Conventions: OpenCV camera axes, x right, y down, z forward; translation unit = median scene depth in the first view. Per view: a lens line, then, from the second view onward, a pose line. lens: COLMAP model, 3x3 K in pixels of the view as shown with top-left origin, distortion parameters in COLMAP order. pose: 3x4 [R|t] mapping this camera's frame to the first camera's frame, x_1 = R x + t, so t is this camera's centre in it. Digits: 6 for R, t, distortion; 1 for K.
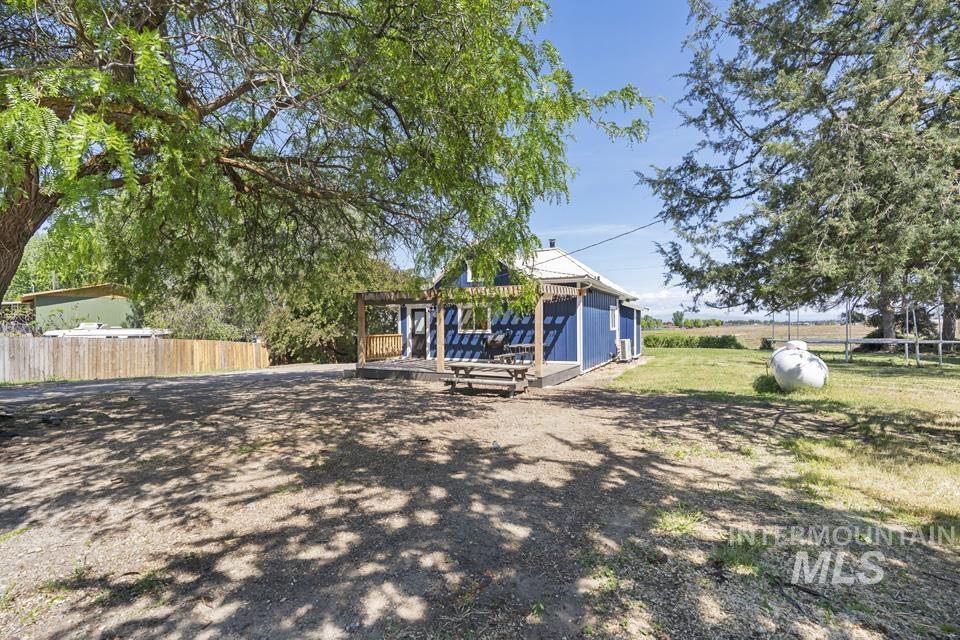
lens RADIAL K [[437.4, 0, 478.4], [0, 437.4, 320.8], [0, 0, 1]] dist [-0.008045, 0.002981]
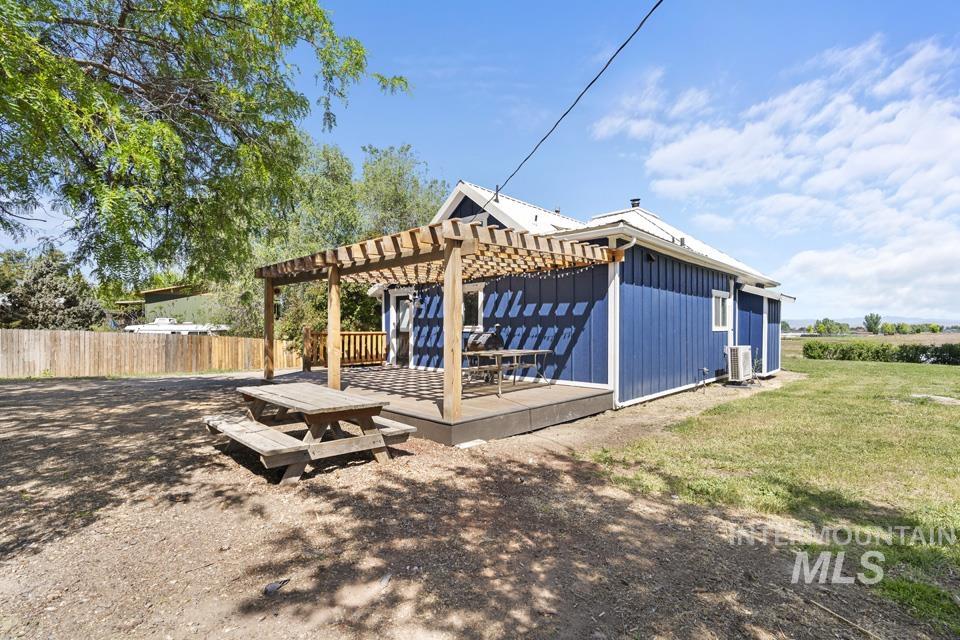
lens RADIAL K [[437.4, 0, 478.6], [0, 437.4, 330.7], [0, 0, 1]] dist [-0.008045, 0.002981]
pose [[0.953259, 0.012155, -0.301910, 0.194156], [-0.007171, 0.999819, 0.017612, 0.014945], [0.302069, -0.014623, 0.953174, 0.359289]]
